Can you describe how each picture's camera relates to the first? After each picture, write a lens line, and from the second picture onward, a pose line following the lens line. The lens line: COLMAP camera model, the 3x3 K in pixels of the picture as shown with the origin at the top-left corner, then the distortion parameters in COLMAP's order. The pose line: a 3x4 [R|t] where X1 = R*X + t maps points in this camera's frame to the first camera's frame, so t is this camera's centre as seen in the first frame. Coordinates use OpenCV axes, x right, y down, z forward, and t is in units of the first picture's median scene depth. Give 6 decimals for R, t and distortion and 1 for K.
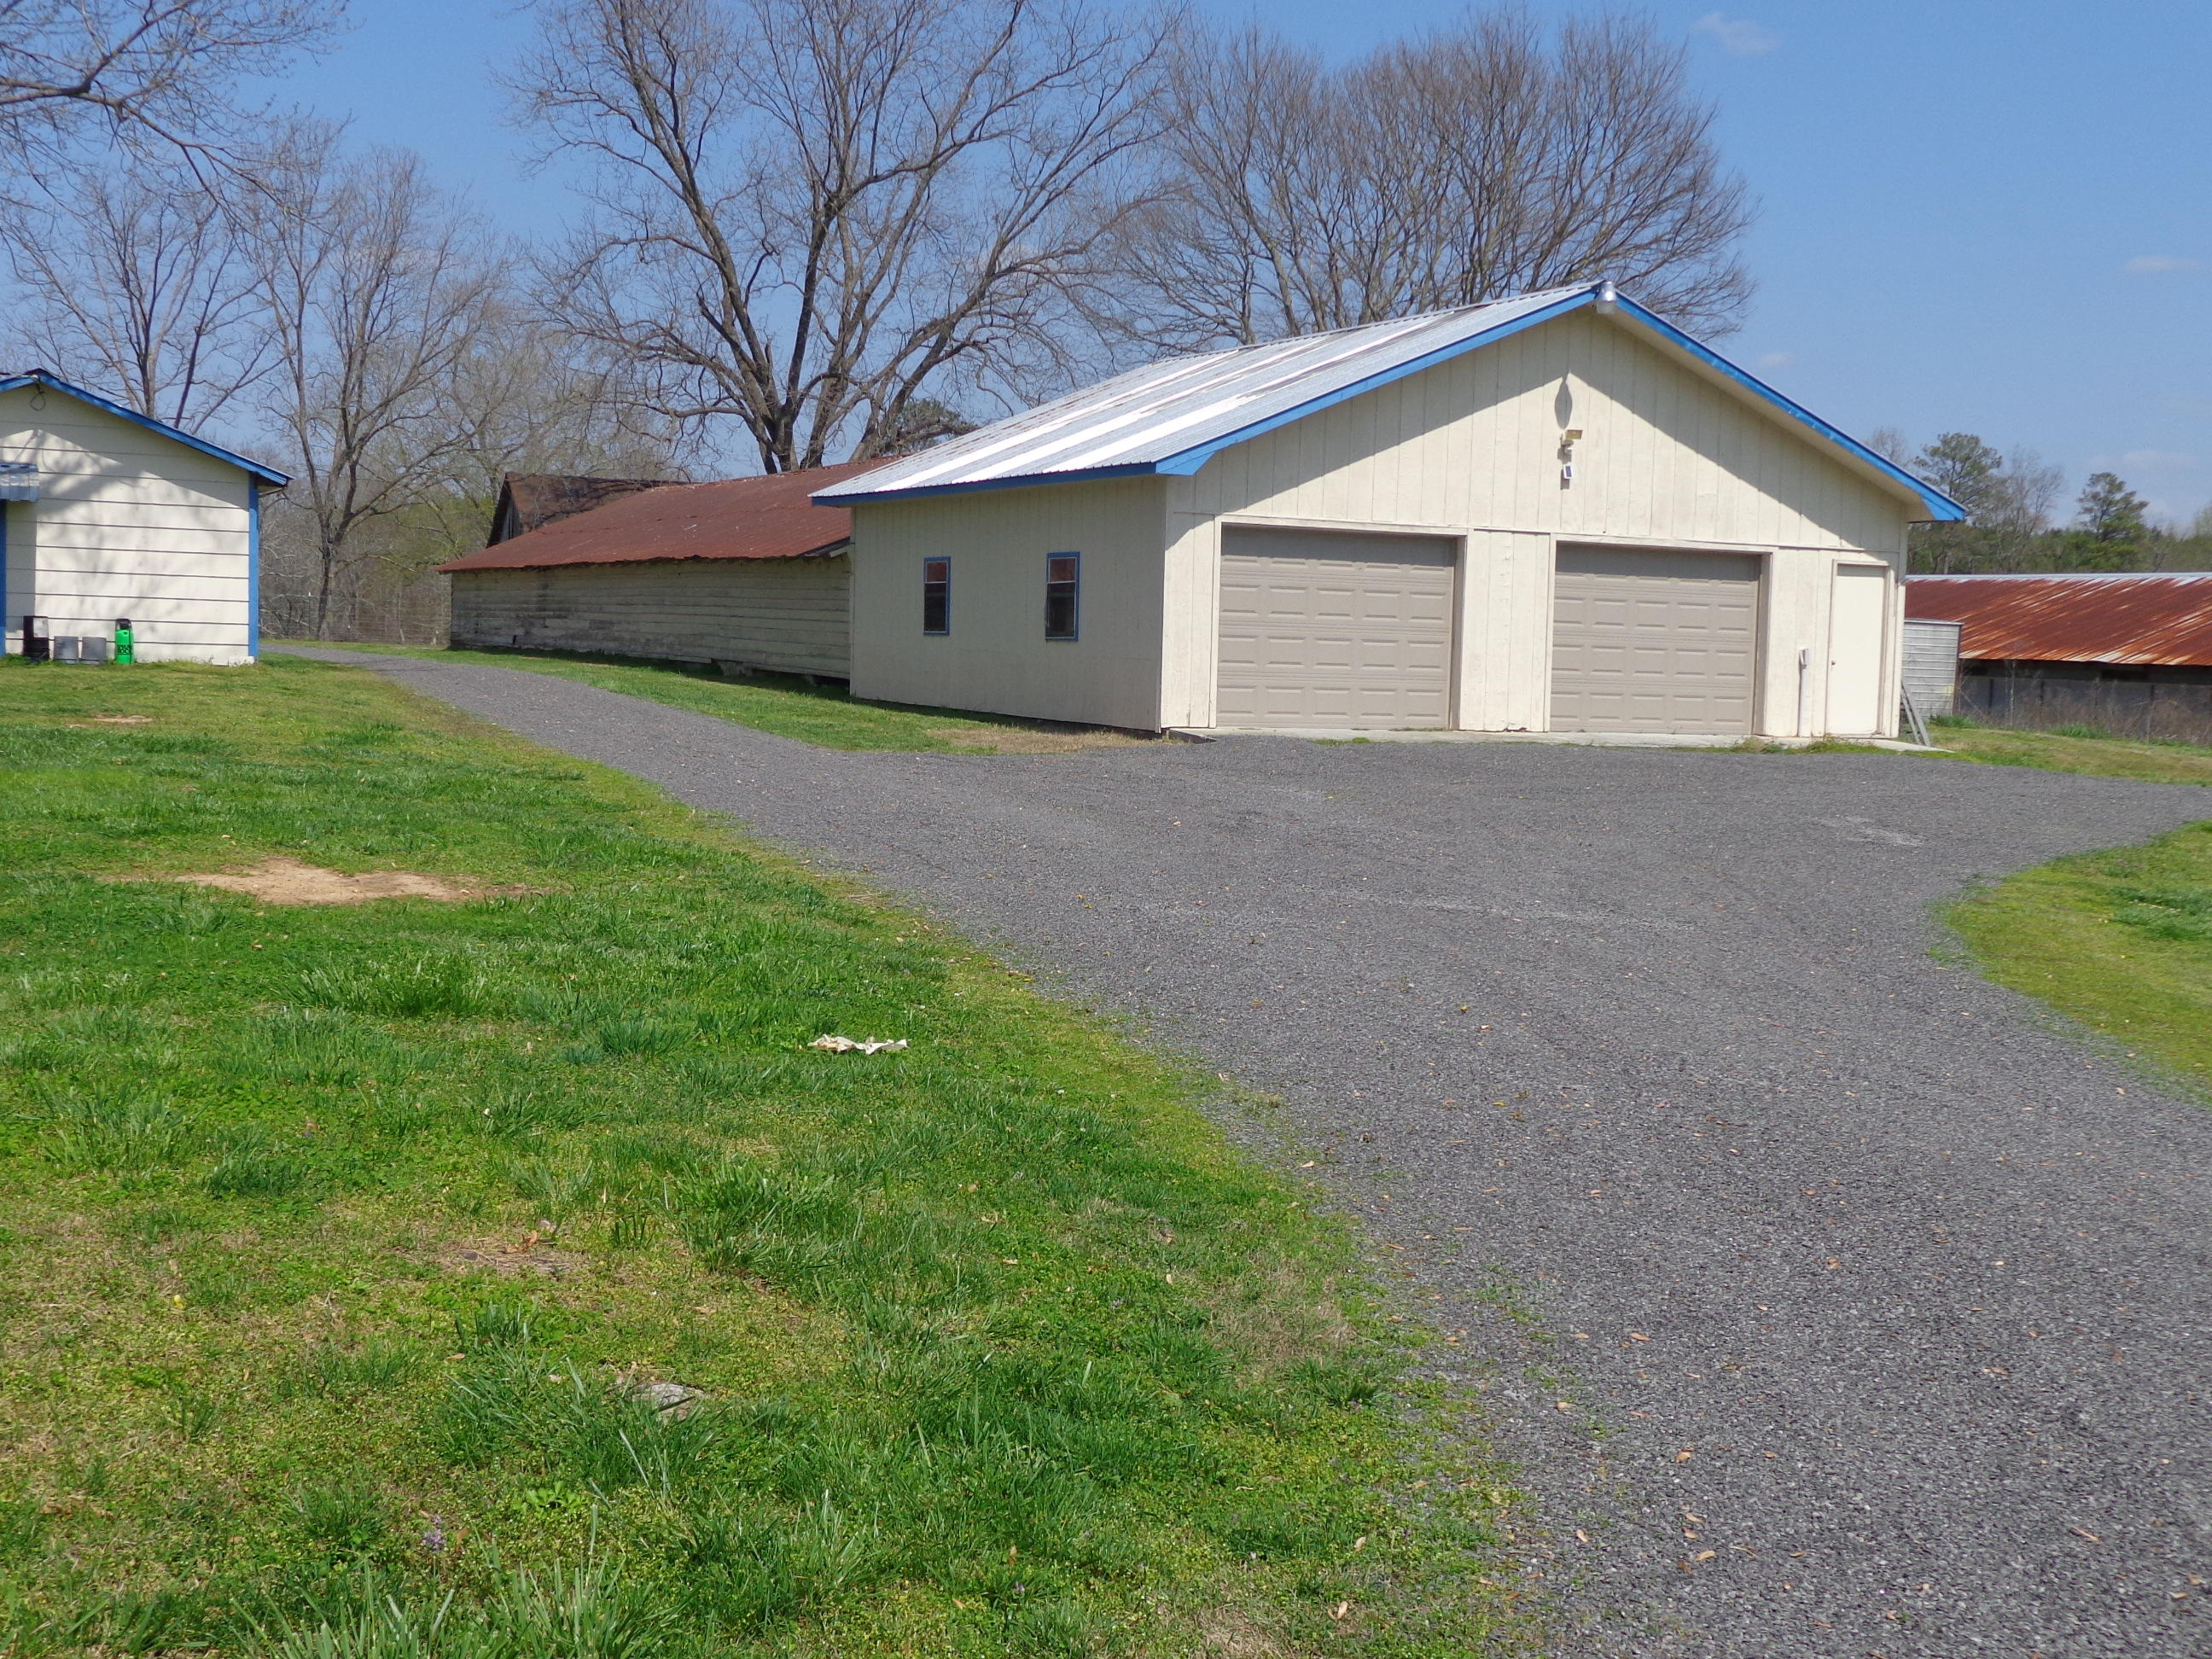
lens RADIAL K [[2467.0, 0, 1107.2], [0, 2467.0, 824.4], [0, 0, 1]] dist [-0.000646, 0.000000]
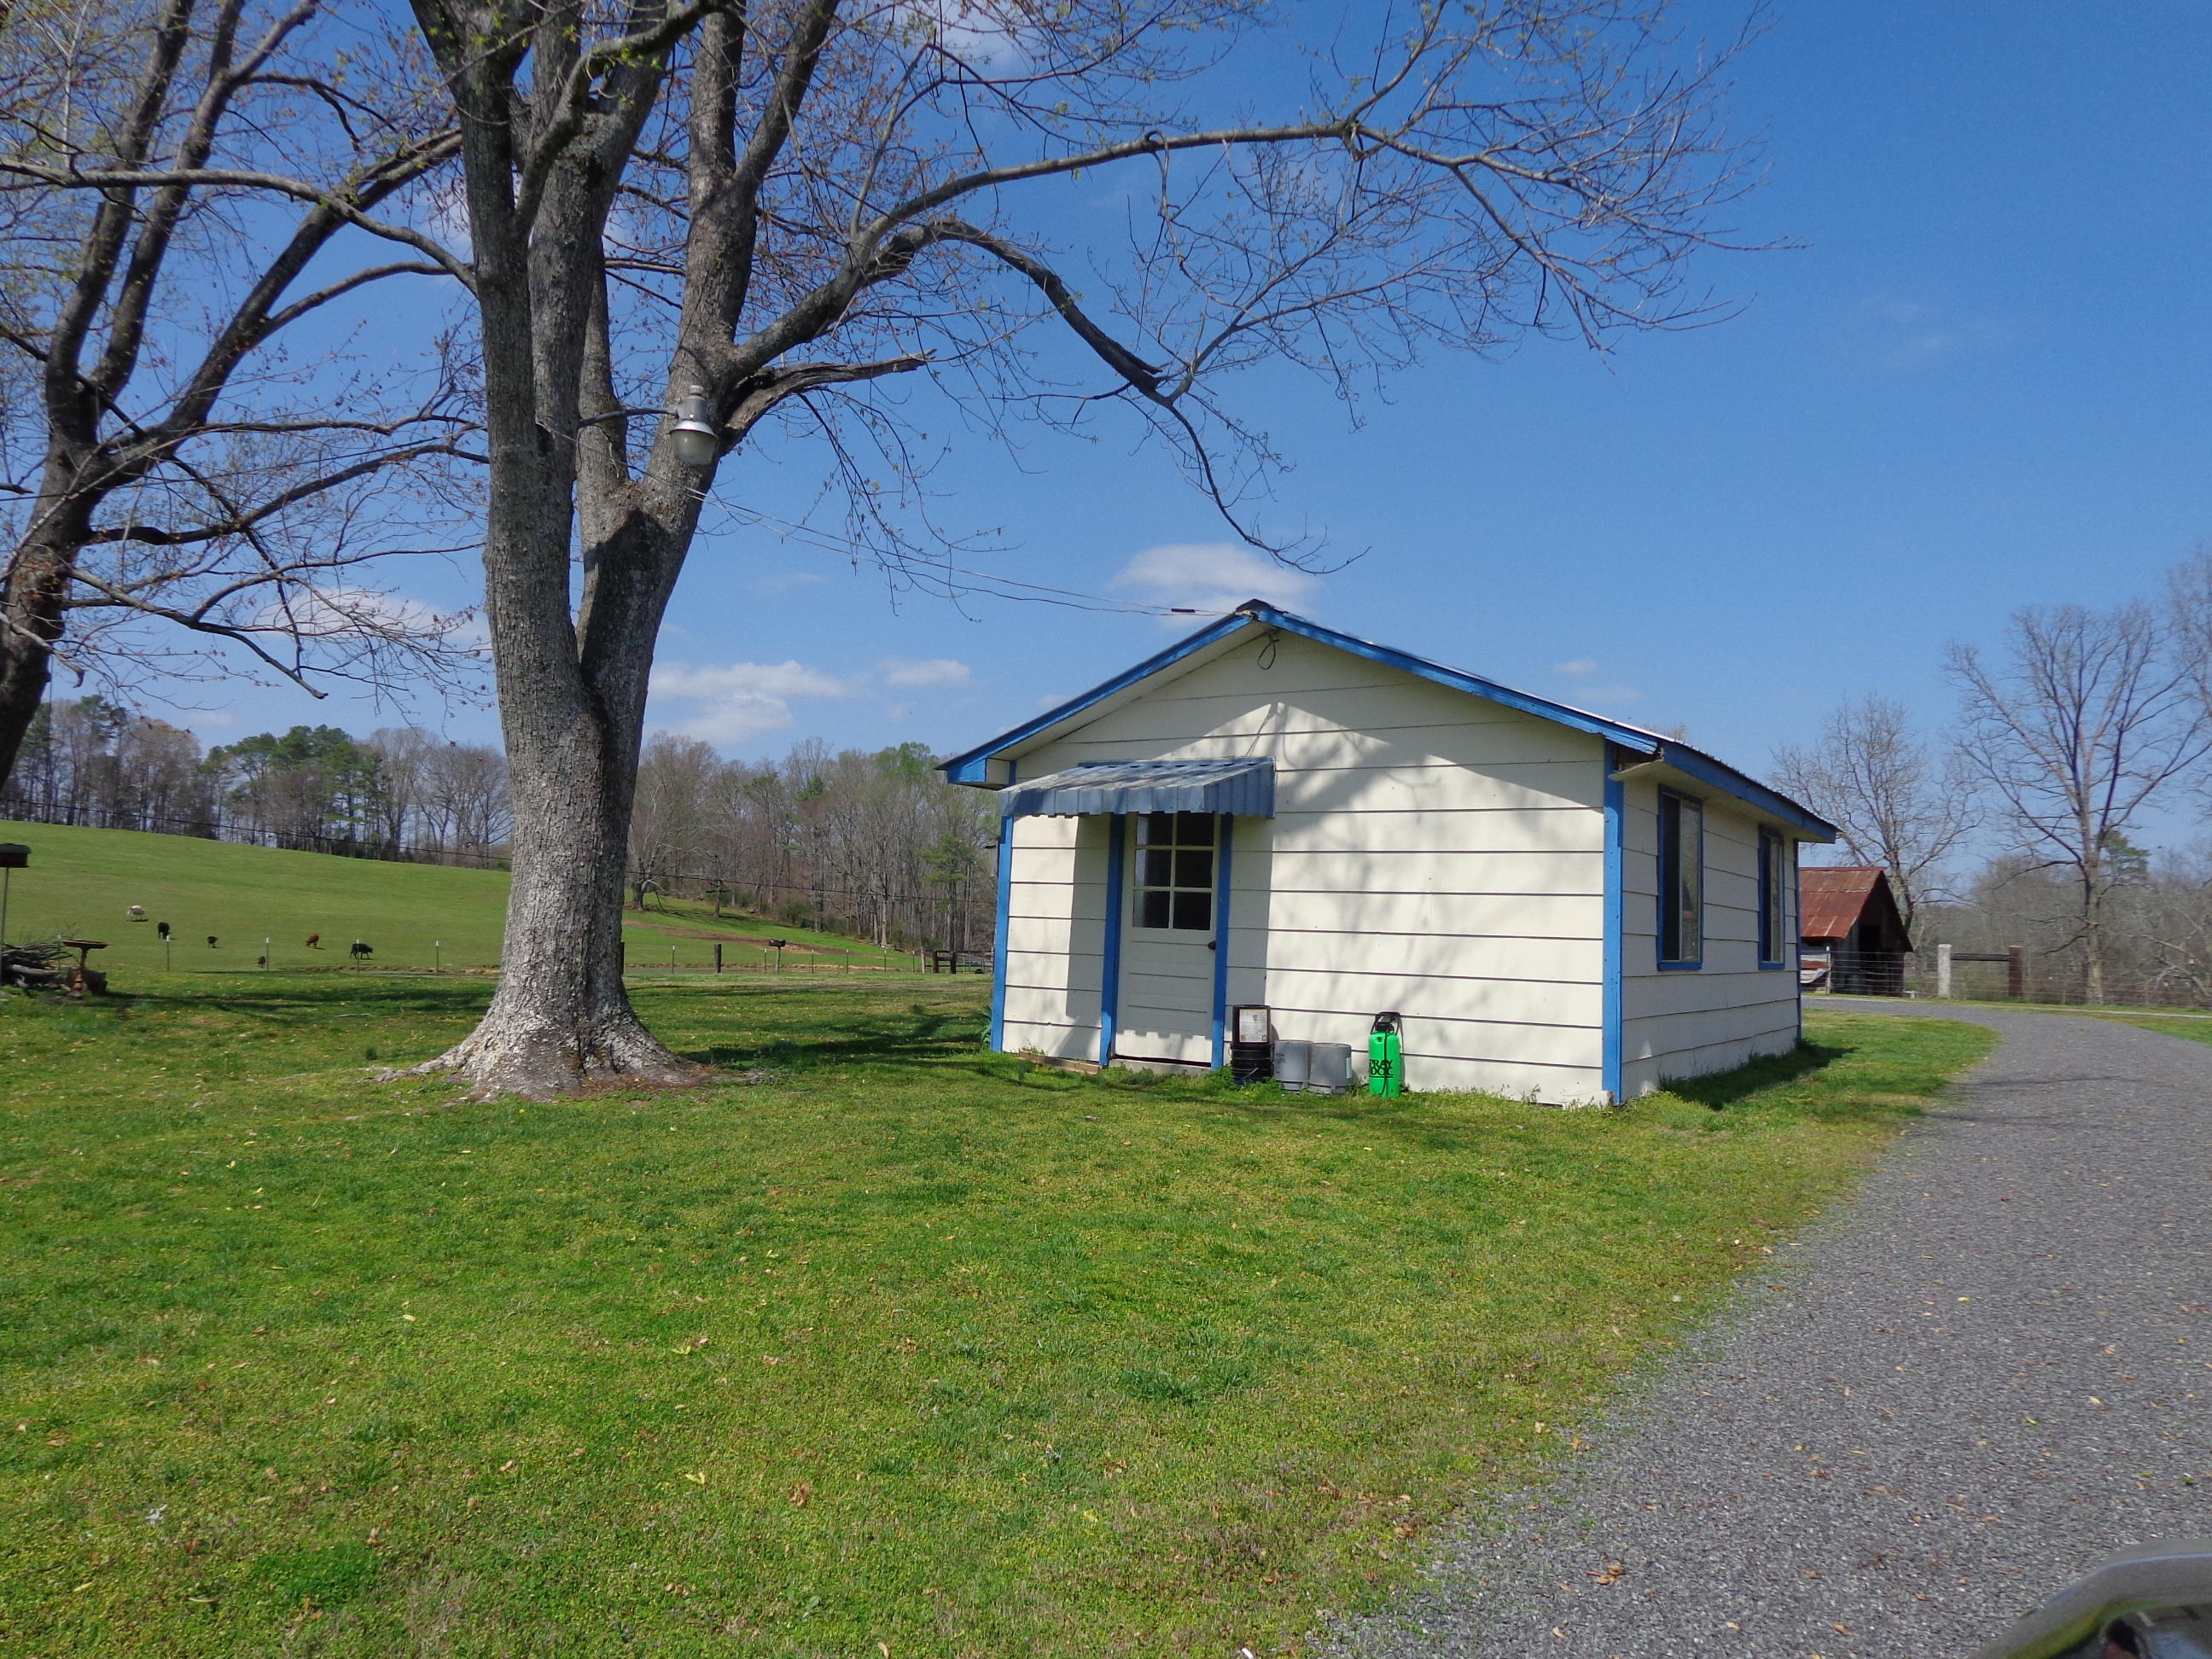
lens RADIAL K [[1556.3, 0, 1111.1], [0, 1556.3, 816.5], [0, 0, 1]] dist [-0.002308, 0.002655]
pose [[0.557250, -0.078797, -0.826598, -0.135461], [-0.076687, 0.986349, -0.145725, -0.070872], [0.826796, 0.144595, 0.543600, 0.746691]]
